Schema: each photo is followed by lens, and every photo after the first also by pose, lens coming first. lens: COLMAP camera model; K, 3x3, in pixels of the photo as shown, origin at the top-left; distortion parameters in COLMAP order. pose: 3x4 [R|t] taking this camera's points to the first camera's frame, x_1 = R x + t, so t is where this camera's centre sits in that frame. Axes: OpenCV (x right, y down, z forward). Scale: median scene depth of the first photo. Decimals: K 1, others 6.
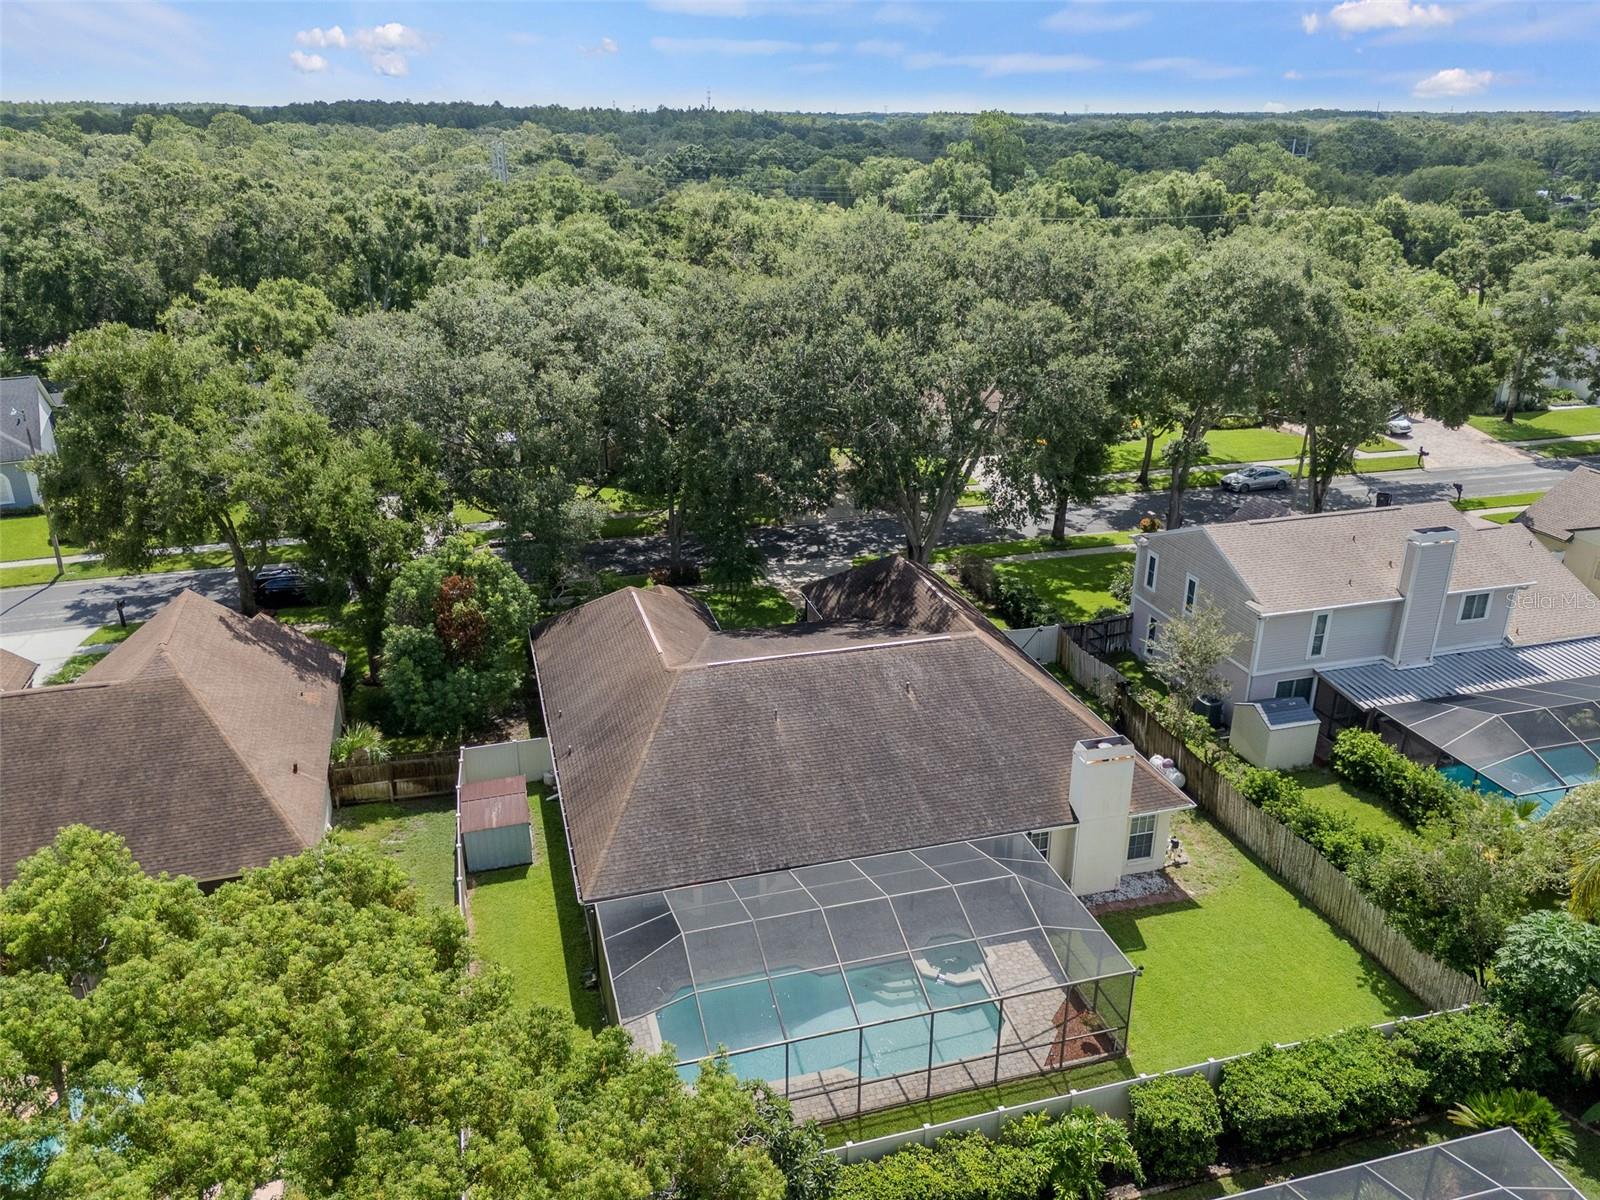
lens RADIAL K [[1182.2, 0, 800.0], [0, 1182.2, 600.0], [0, 0, 1]] dist [0.060535, -0.050674]
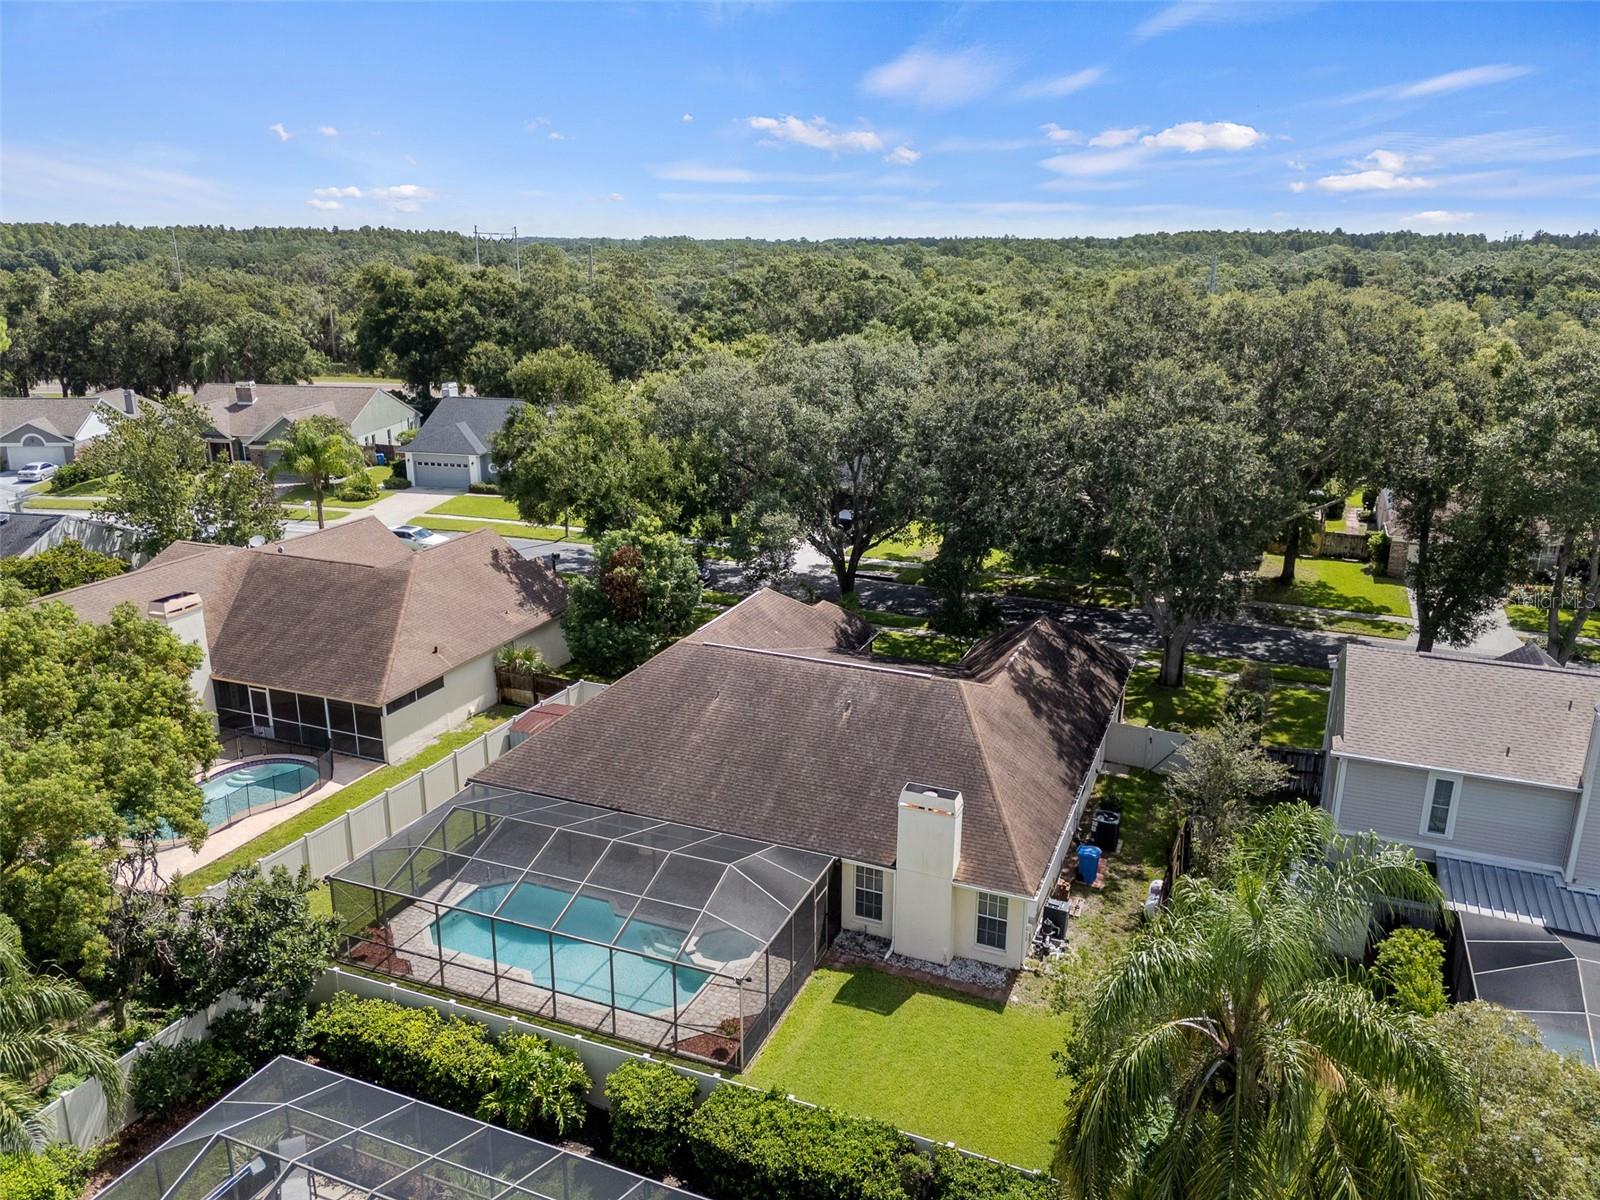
lens RADIAL K [[1182.2, 0, 800.0], [0, 1182.2, 600.0], [0, 0, 1]] dist [0.060535, -0.050674]
pose [[0.783233, 0.179061, -0.595385, 0.478413], [-0.237016, 0.971306, -0.019678, 0.012147], [0.574778, 0.156528, 0.803199, 0.119275]]
